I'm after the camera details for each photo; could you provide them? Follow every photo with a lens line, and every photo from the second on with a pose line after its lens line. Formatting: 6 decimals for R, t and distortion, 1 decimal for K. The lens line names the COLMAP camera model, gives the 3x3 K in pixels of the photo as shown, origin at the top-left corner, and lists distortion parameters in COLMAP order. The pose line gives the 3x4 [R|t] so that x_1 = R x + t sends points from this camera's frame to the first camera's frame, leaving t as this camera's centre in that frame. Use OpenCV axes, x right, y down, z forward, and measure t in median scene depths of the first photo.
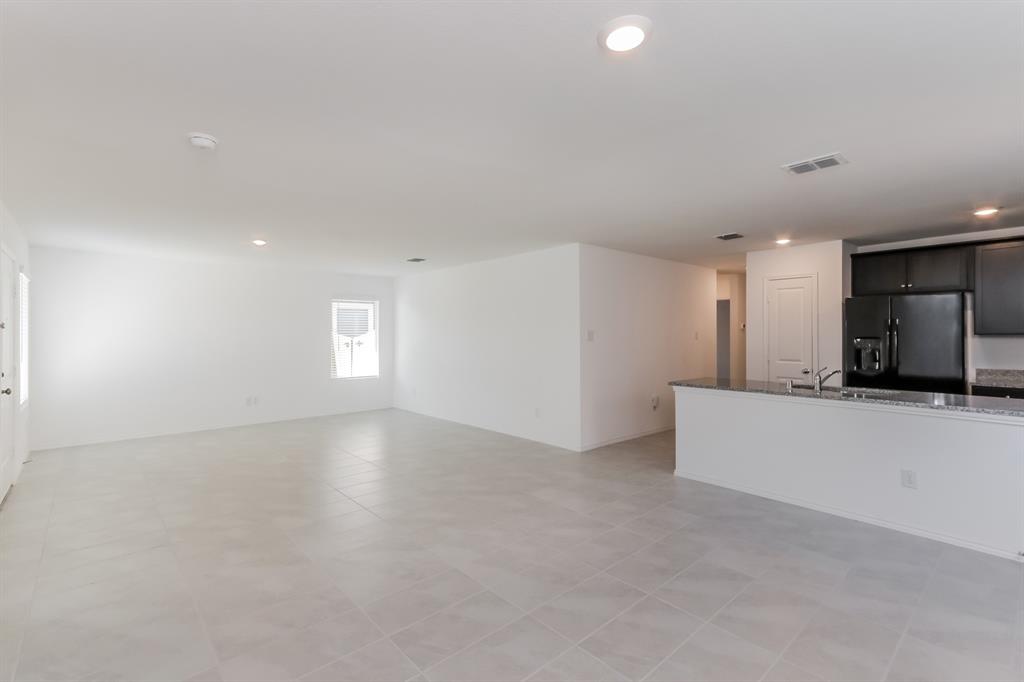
lens RADIAL K [[454.5, 0, 510.9], [0, 454.5, 328.8], [0, 0, 1]] dist [0.024694, 0.000201]
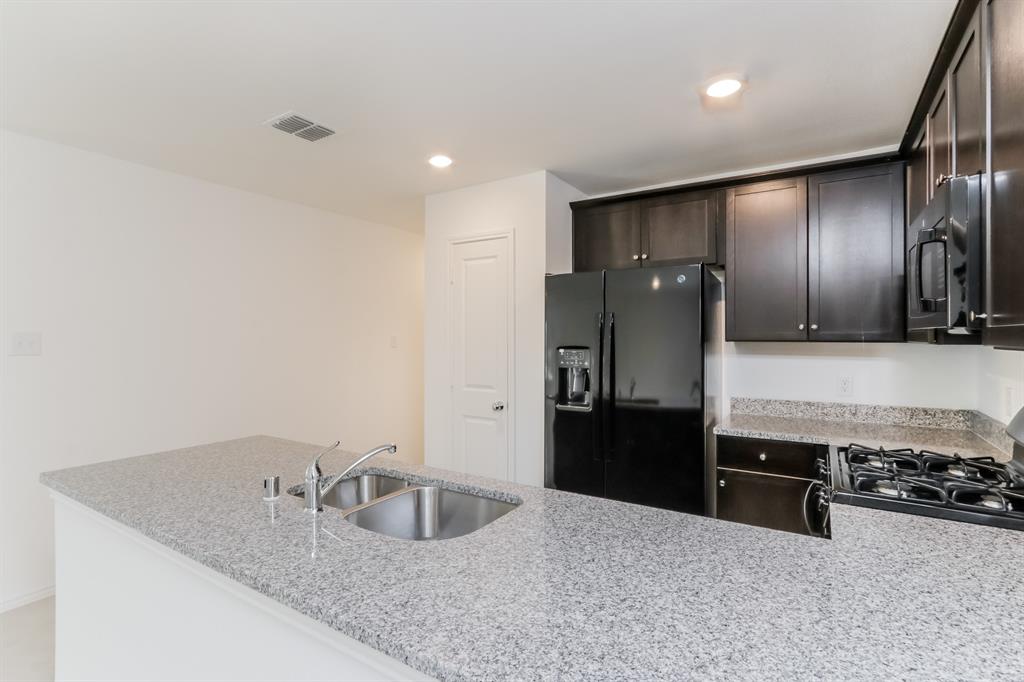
lens RADIAL K [[505.3, 0, 512.0], [0, 505.3, 341.0], [0, 0, 1]] dist [-0.000244, -0.000047]
pose [[0.955096, 0.005674, 0.296243, 0.513569], [-0.008163, 0.999941, 0.007166, 0.009122], [-0.296185, -0.009262, 0.955086, 0.440806]]
